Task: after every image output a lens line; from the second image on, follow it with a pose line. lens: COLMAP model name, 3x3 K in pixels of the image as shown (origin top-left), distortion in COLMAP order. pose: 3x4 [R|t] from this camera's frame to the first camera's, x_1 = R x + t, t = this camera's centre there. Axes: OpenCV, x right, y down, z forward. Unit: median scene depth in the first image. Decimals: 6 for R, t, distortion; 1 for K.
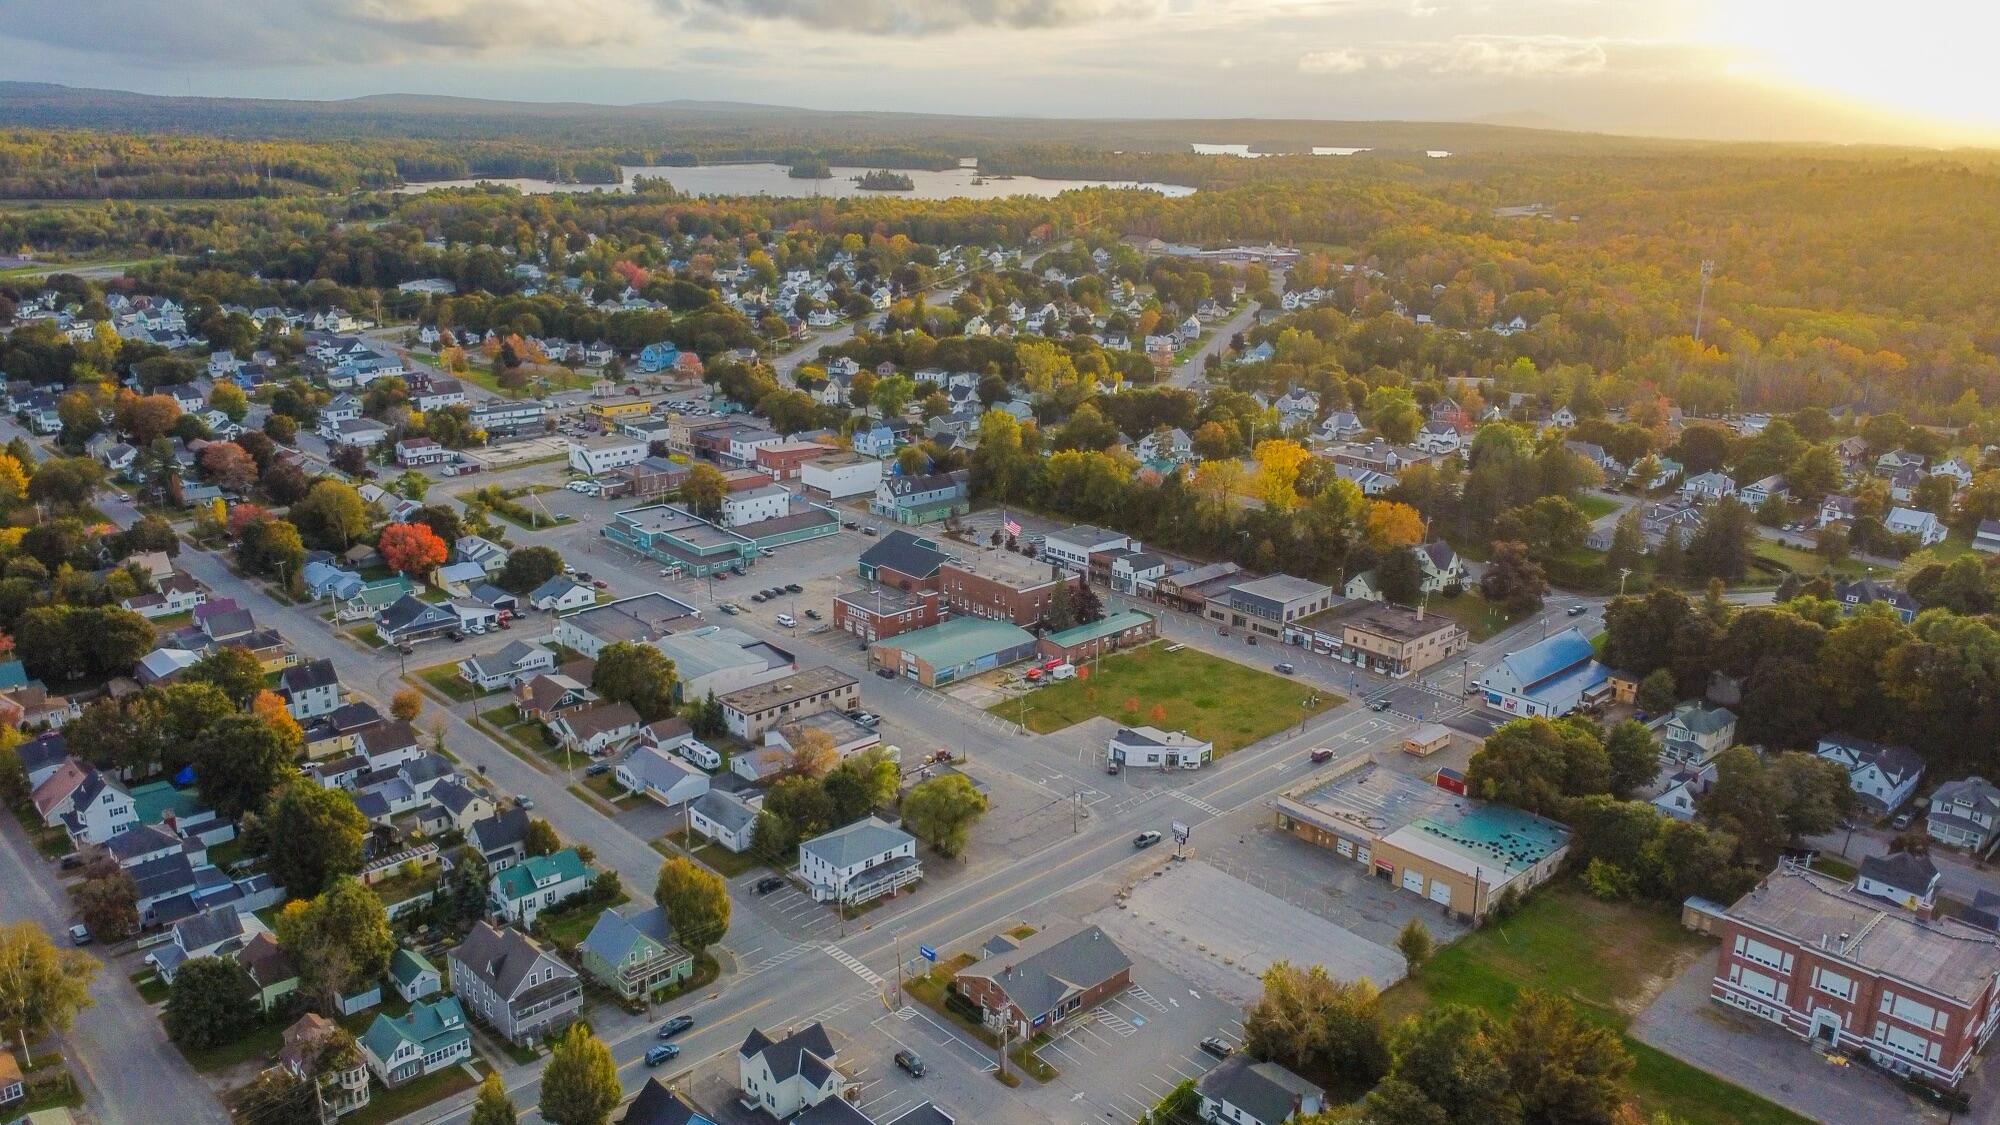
lens RADIAL K [[1496.8, 0, 992.4], [0, 1496.8, 562.2], [0, 0, 1]] dist [-0.000877, -0.003449]
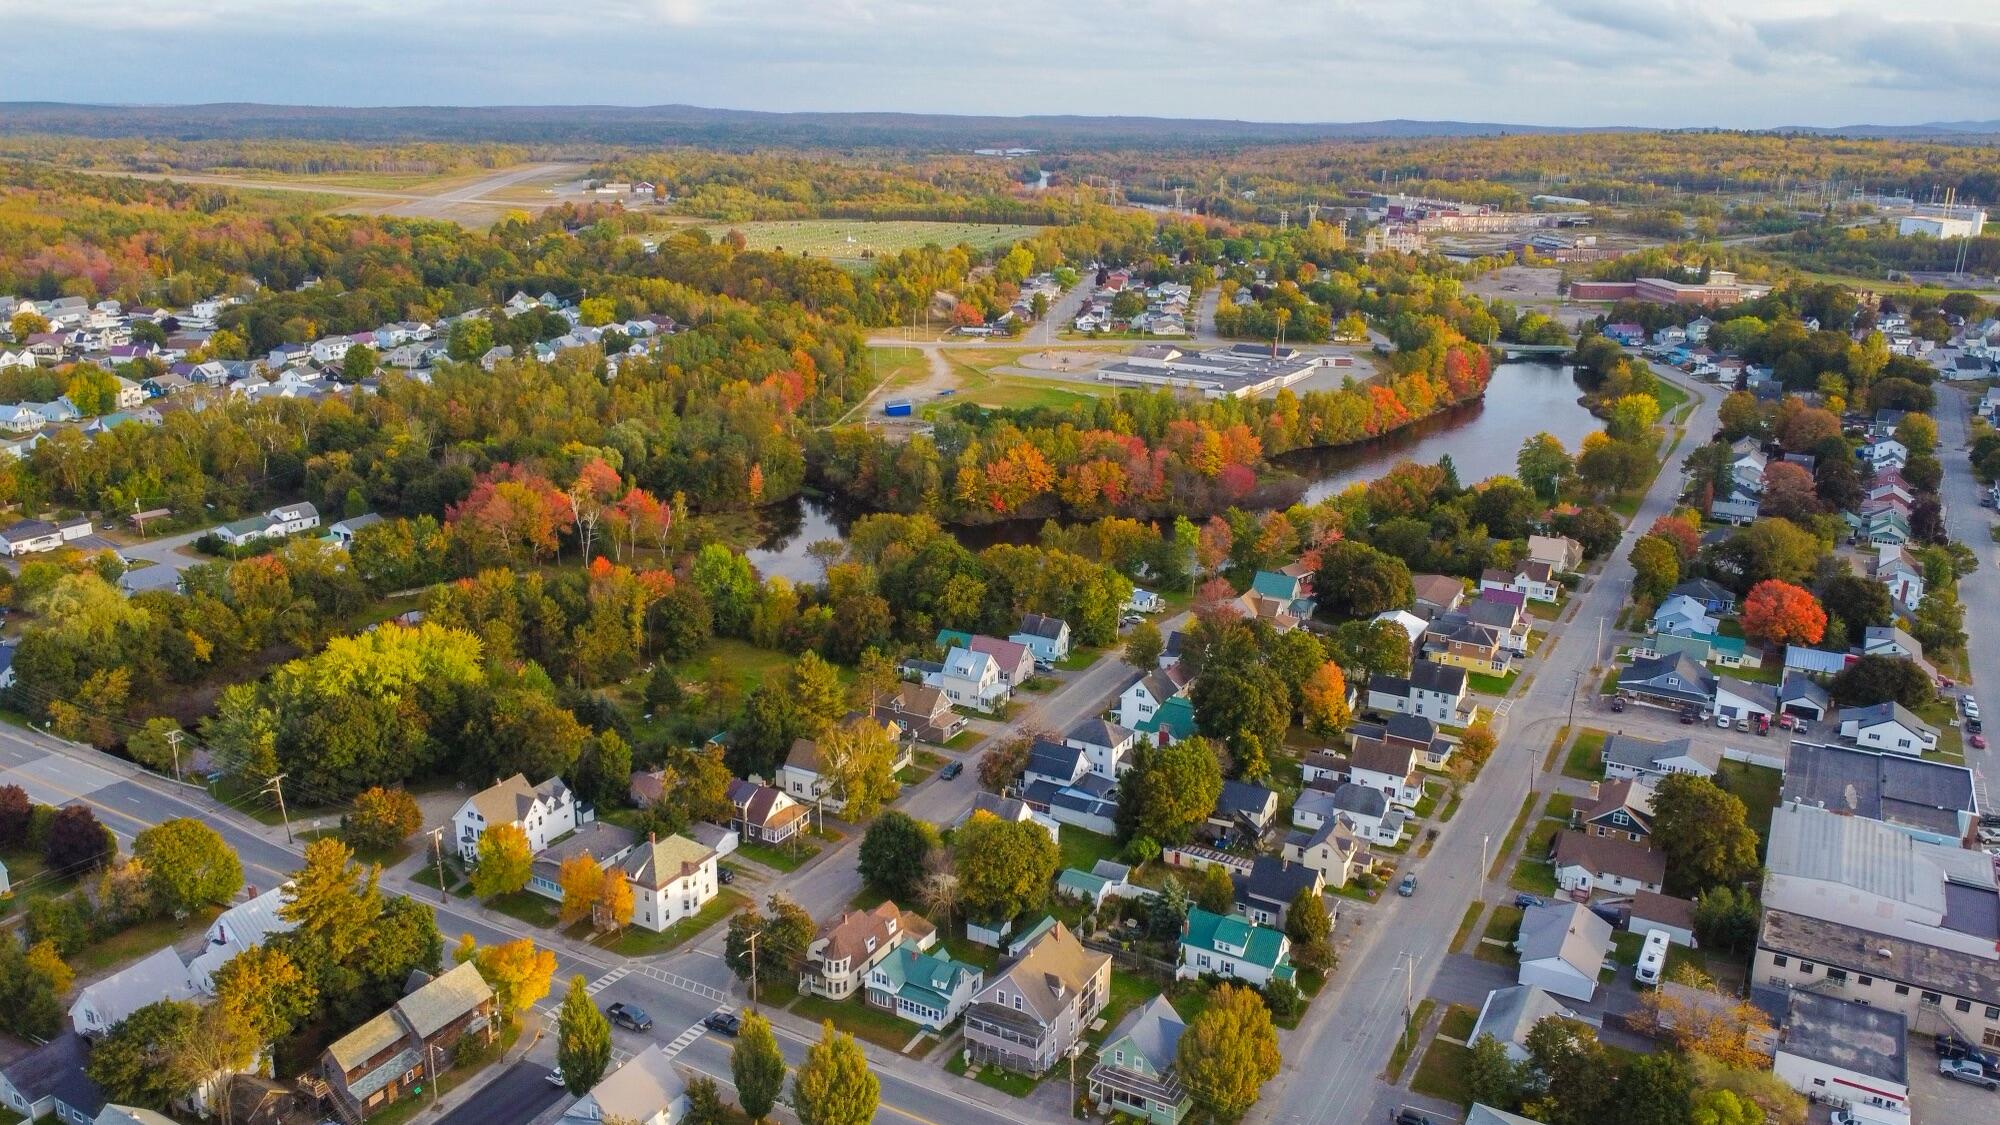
lens RADIAL K [[1496.8, 0, 992.4], [0, 1496.8, 562.2], [0, 0, 1]] dist [-0.000877, -0.003449]
pose [[0.296816, 0.257553, -0.919547, 0.280588], [-0.280863, 0.943896, 0.173715, -0.071971], [0.912697, 0.206705, 0.352500, 0.418540]]
